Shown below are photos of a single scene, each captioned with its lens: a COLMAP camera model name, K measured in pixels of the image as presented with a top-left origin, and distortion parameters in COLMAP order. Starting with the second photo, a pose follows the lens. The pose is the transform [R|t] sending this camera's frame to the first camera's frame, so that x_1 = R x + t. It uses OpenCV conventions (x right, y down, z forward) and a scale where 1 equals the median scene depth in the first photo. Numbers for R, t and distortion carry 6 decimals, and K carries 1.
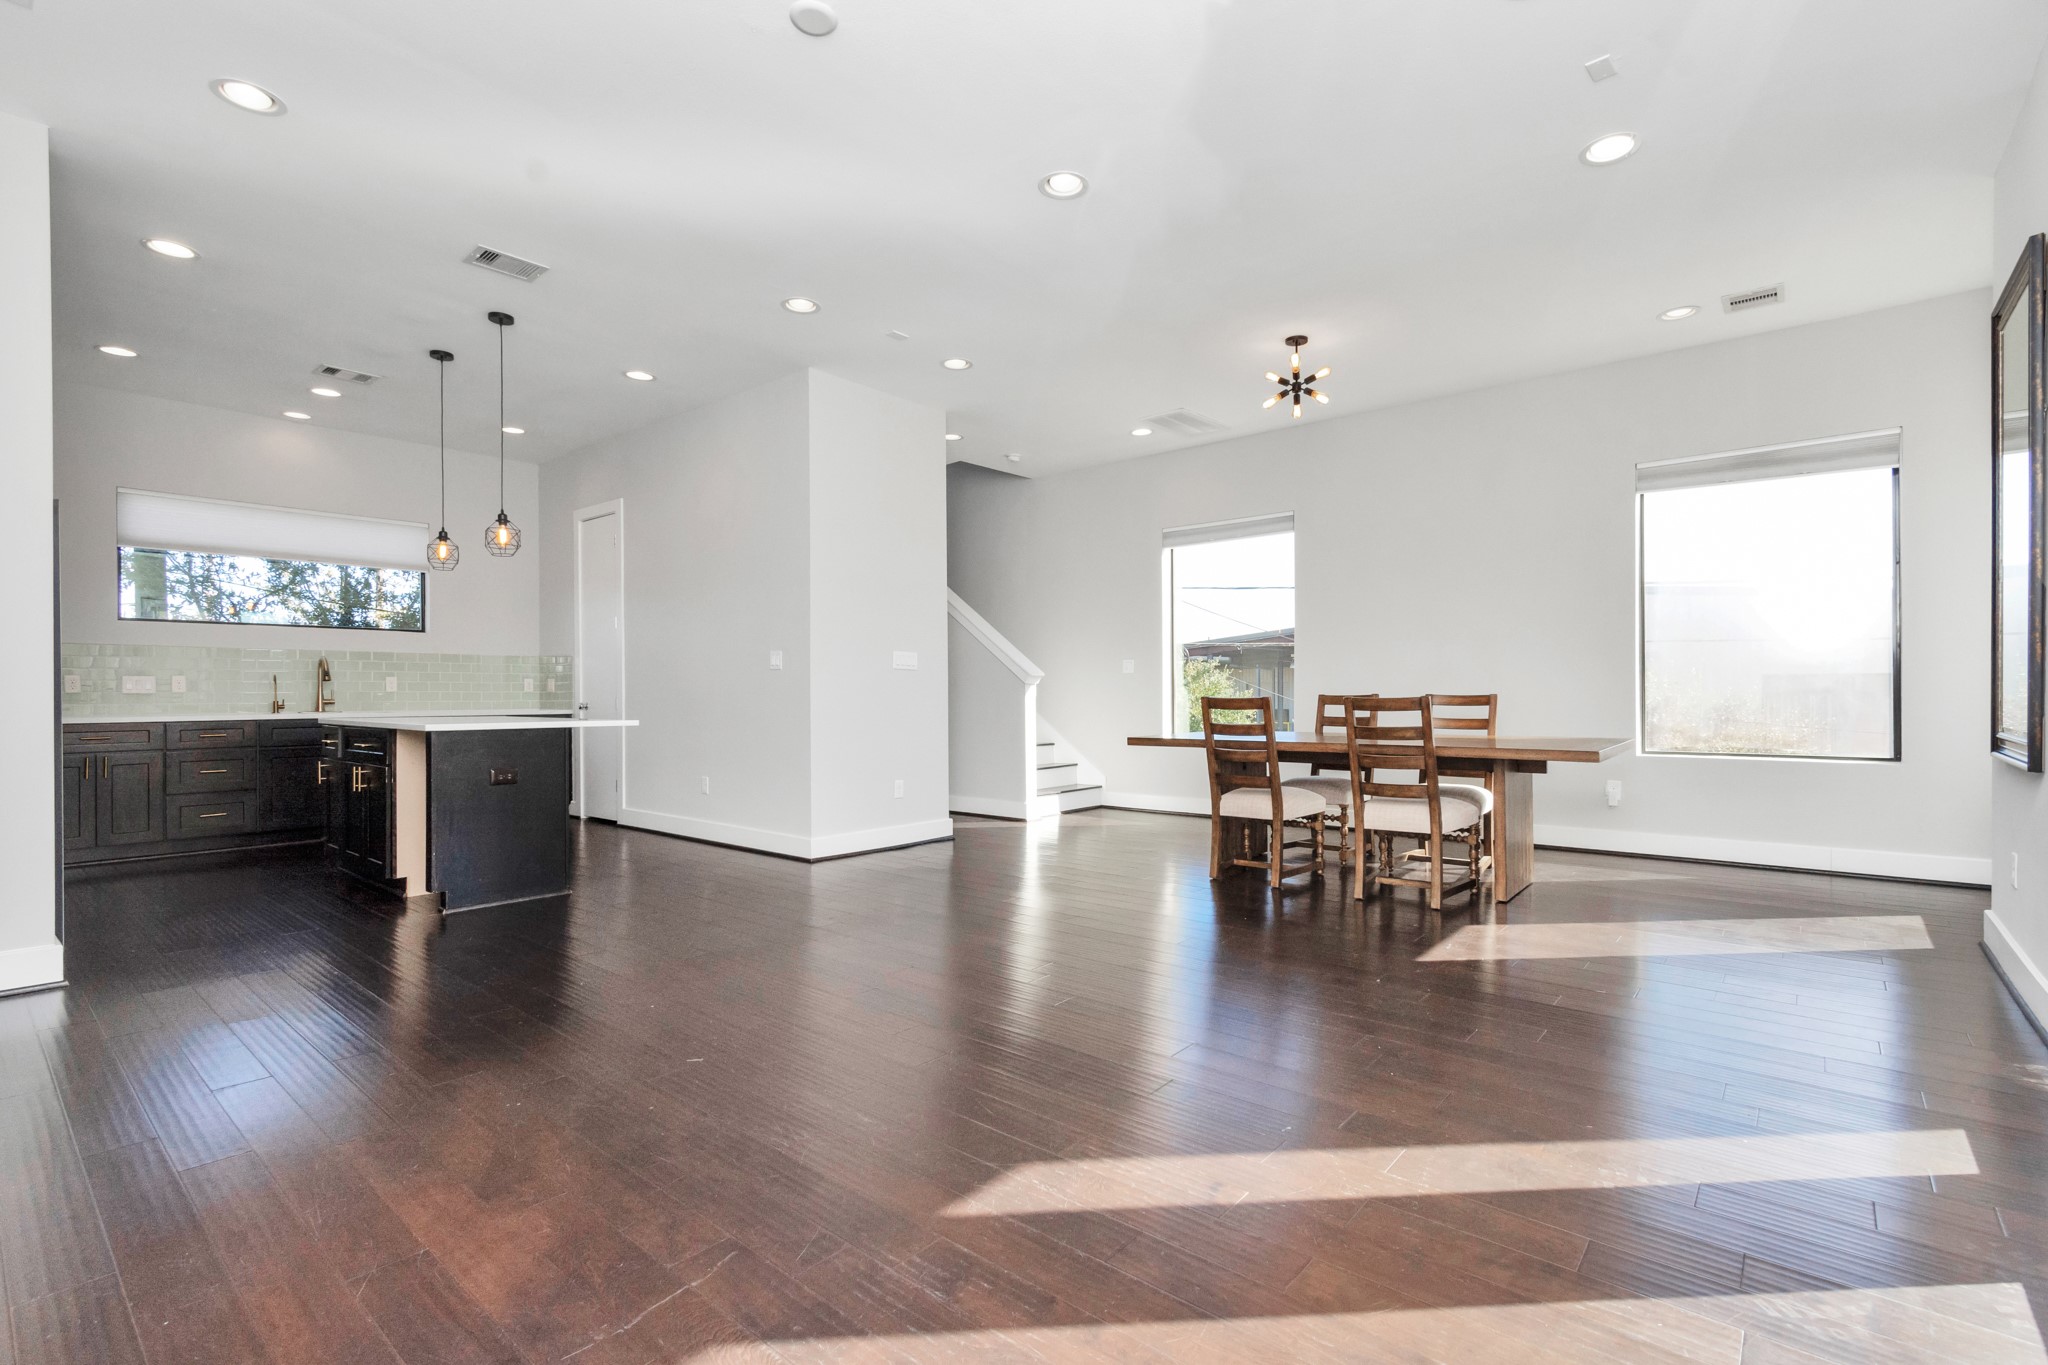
lens RADIAL K [[930.0, 0, 1030.3], [0, 930.0, 685.7], [0, 0, 1]] dist [0.003485, -0.002031]
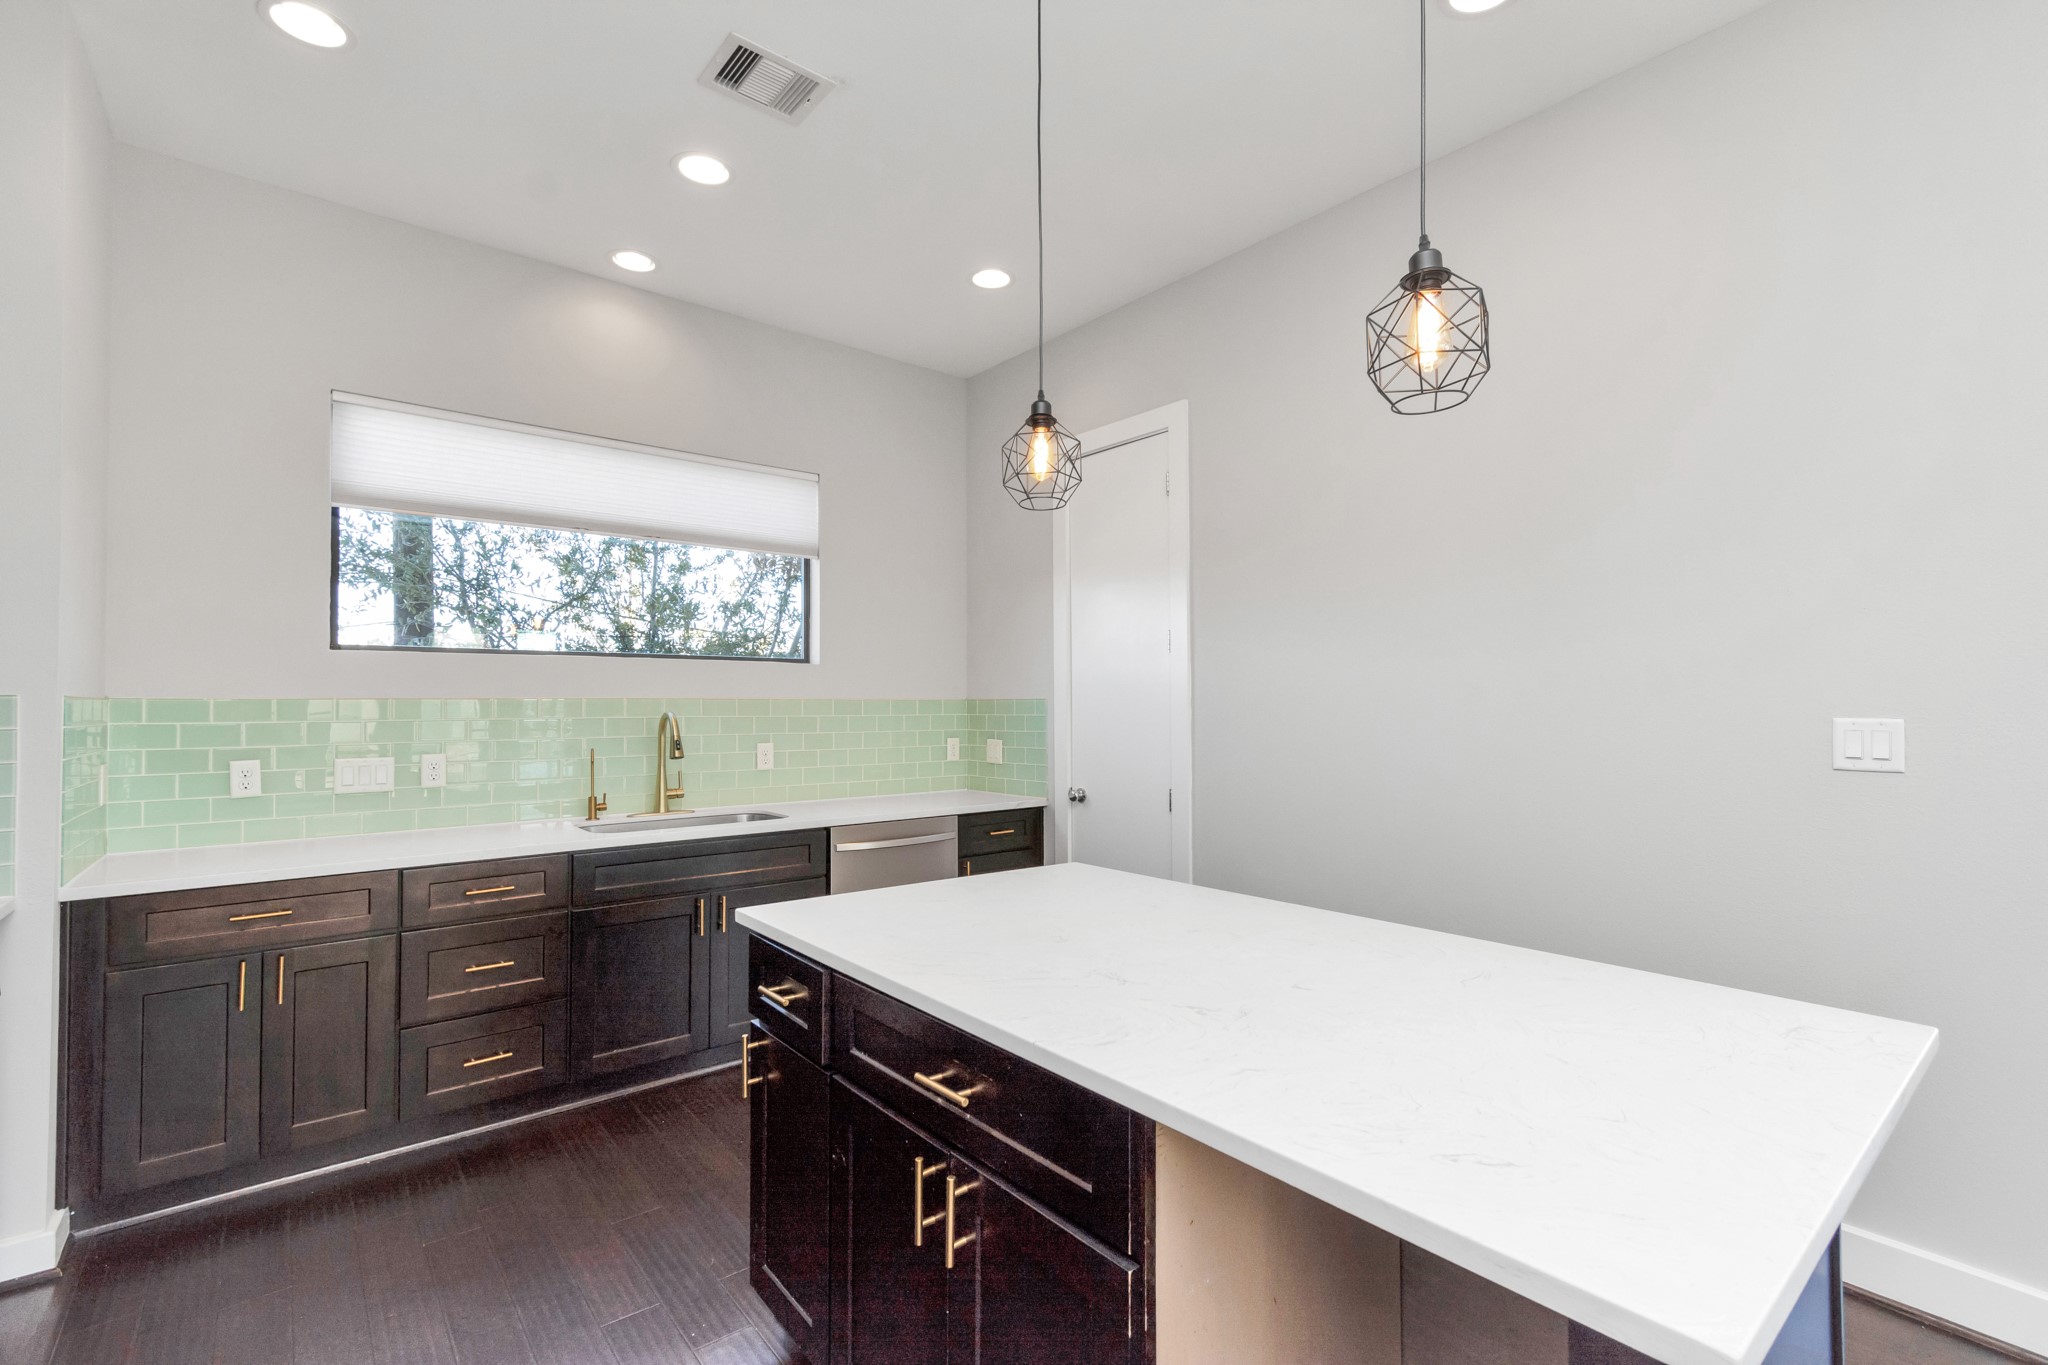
lens RADIAL K [[930.0, 0, 1021.3], [0, 930.0, 685.4], [0, 0, 1]] dist [0.003485, -0.002031]
pose [[0.980387, -0.001305, -0.197076, -0.367183], [-0.002167, 0.999846, -0.017401, -0.030316], [0.197068, 0.017487, 0.980234, 0.414974]]
